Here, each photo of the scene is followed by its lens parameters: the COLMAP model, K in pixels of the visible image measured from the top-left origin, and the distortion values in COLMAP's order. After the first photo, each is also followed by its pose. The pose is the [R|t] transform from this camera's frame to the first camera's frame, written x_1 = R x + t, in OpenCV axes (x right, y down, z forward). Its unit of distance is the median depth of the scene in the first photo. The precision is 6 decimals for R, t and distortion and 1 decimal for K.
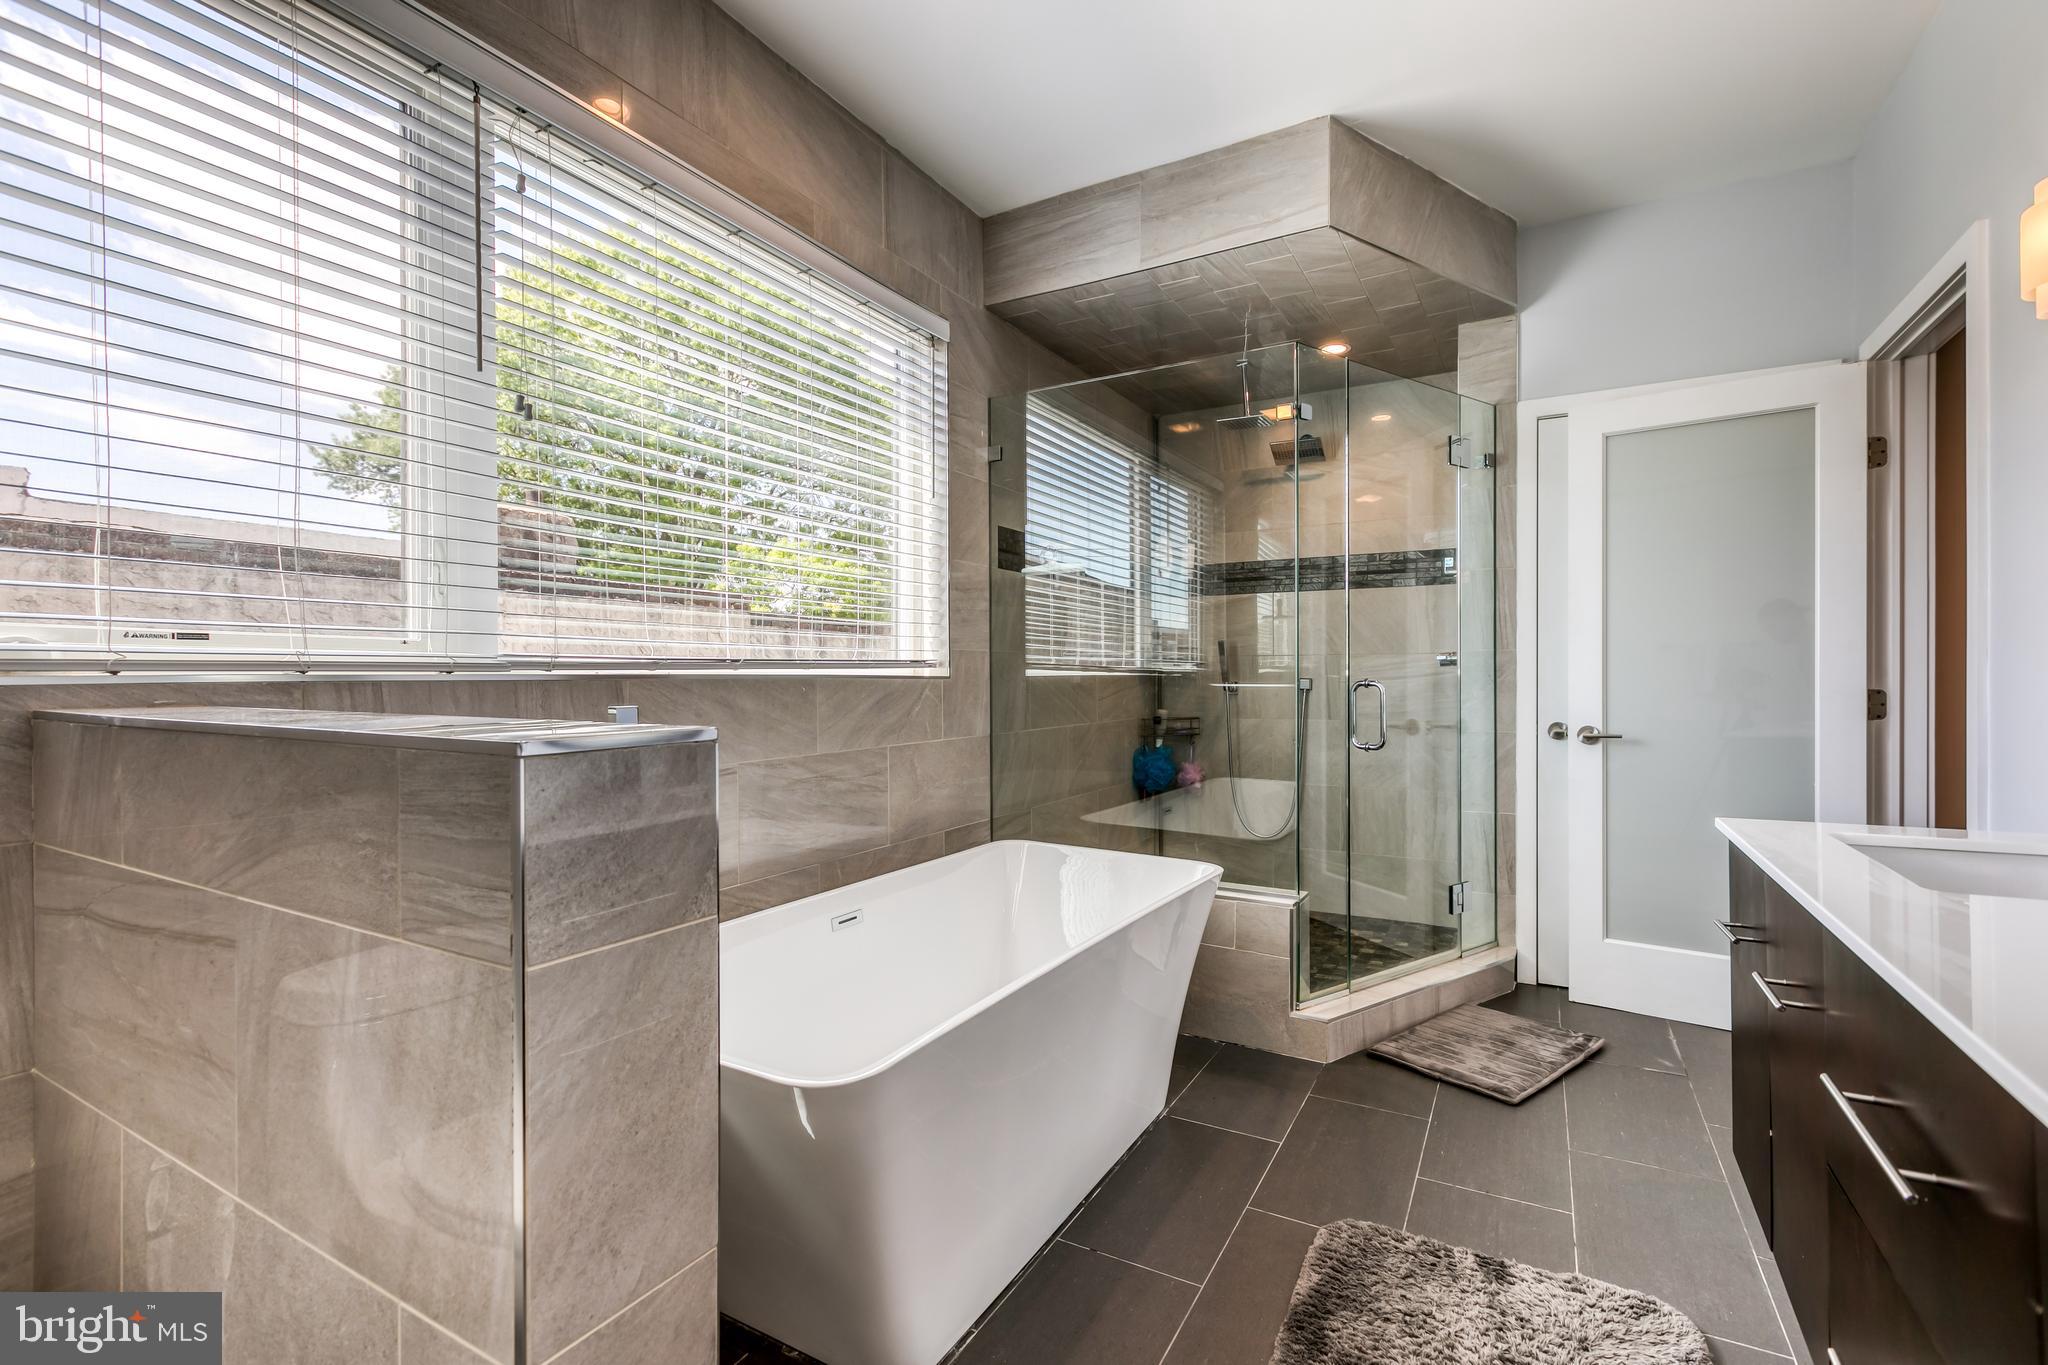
lens RADIAL K [[932.6, 0, 1016.5], [0, 932.6, 680.5], [0, 0, 1]] dist [-0.002409, -0.000214]
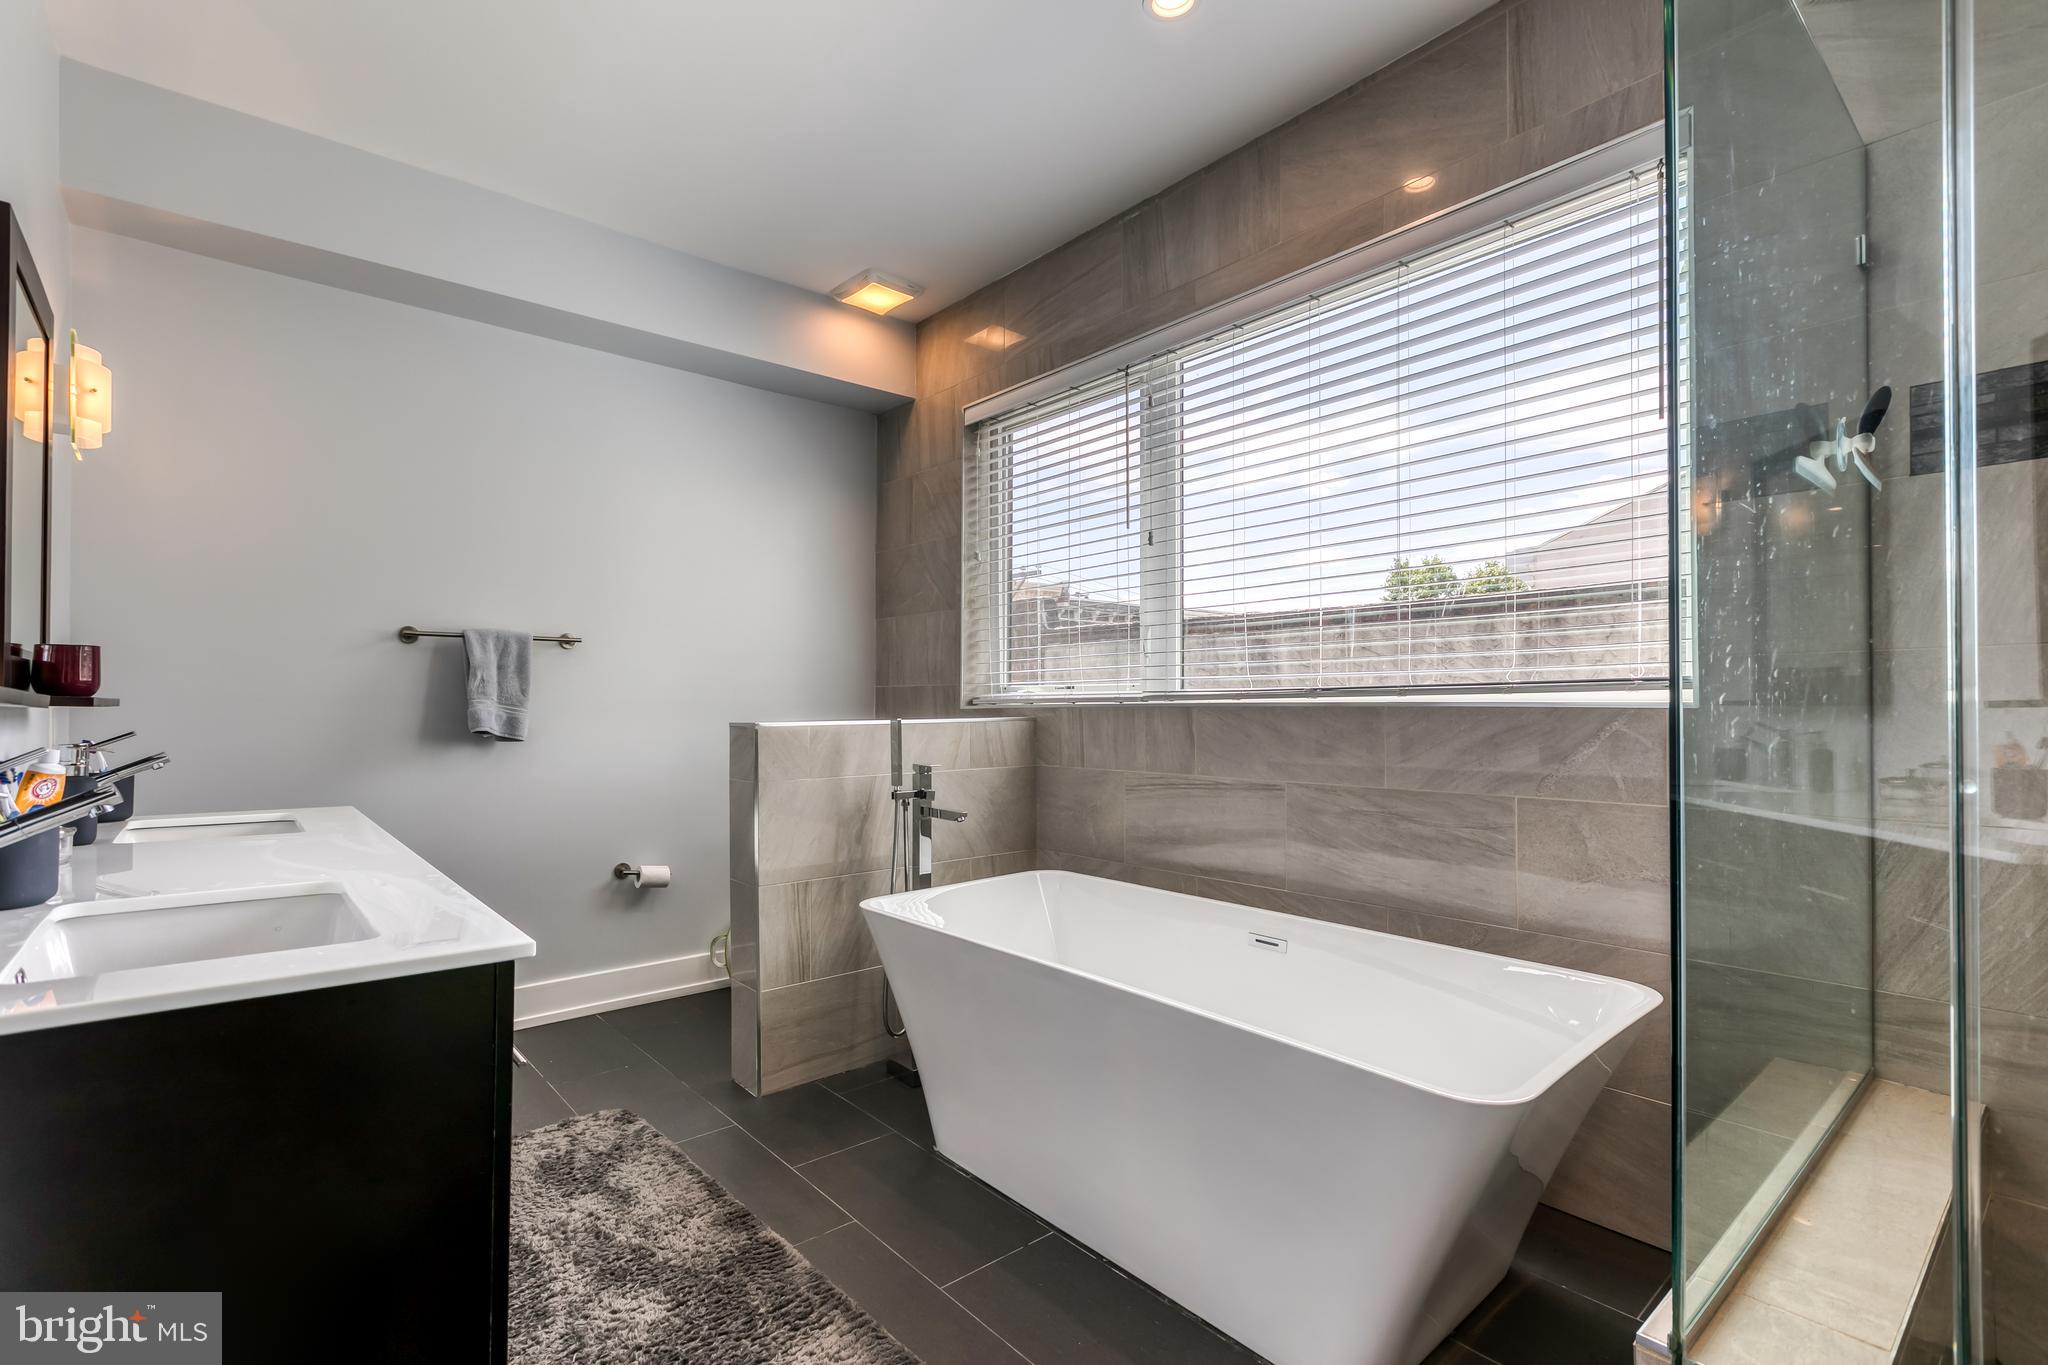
lens RADIAL K [[932.6, 0, 1019.7], [0, 932.6, 695.4], [0, 0, 1]] dist [-0.002409, -0.000214]
pose [[-0.342586, -0.002059, -0.939484, 0.811523], [0.005410, 0.999977, -0.004164, -0.011676], [0.939471, -0.006509, -0.342567, 1.014313]]
